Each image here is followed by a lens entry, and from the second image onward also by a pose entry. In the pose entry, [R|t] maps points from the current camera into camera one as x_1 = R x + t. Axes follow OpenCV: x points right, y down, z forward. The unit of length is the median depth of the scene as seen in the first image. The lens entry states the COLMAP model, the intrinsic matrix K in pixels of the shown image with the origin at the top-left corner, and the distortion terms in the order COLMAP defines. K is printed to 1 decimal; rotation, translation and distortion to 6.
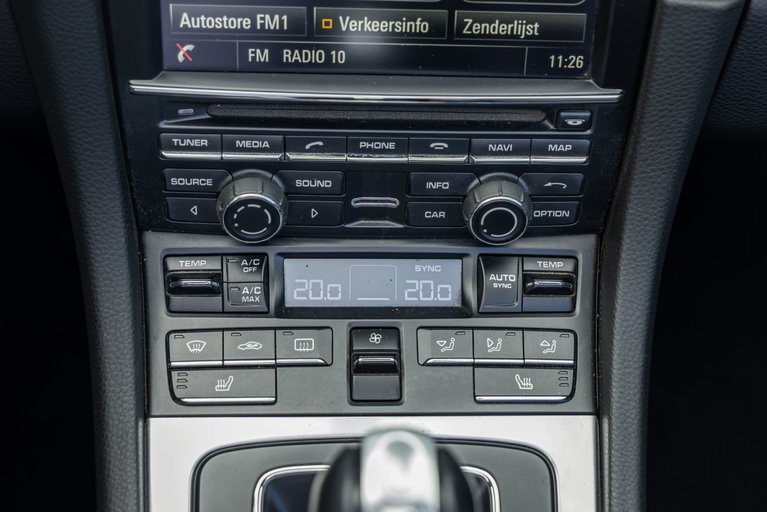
lens RADIAL K [[1213.3, 0, 387.0], [0, 1213.3, 250.6], [0, 0, 1]] dist [-0.008220, 0.000000]
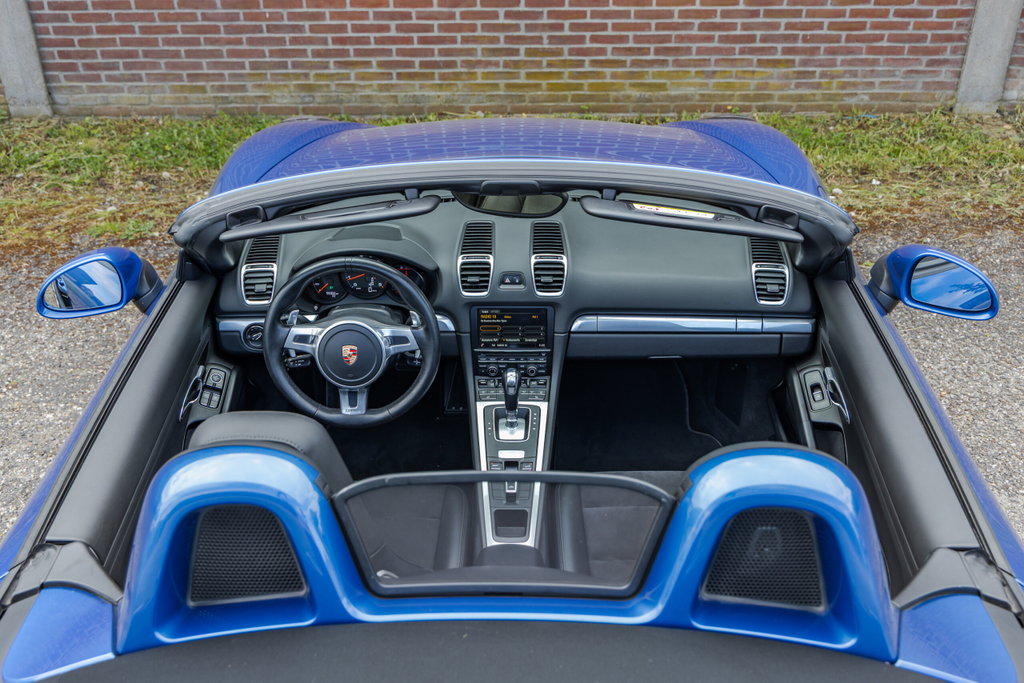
lens RADIAL K [[1063.4, 0, 502.0], [0, 1063.4, 340.0], [0, 0, 1]] dist [0.006143, 0.000000]
pose [[0.997138, -0.022786, -0.072084, 0.336145], [0.002126, 0.961569, -0.274554, 1.321896], [0.075569, 0.273615, 0.958866, -4.292233]]
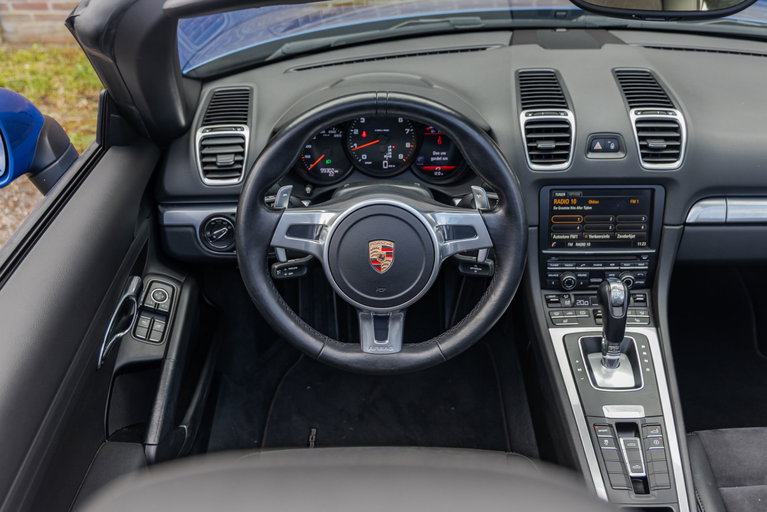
lens RADIAL K [[796.5, 0, 390.6], [0, 796.5, 260.3], [0, 0, 1]] dist [0.006143, 0.000000]
pose [[0.998151, -0.029132, -0.053354, -0.582437], [0.013232, 0.960766, -0.277046, 0.660988], [0.059332, 0.275828, 0.959374, -1.728528]]
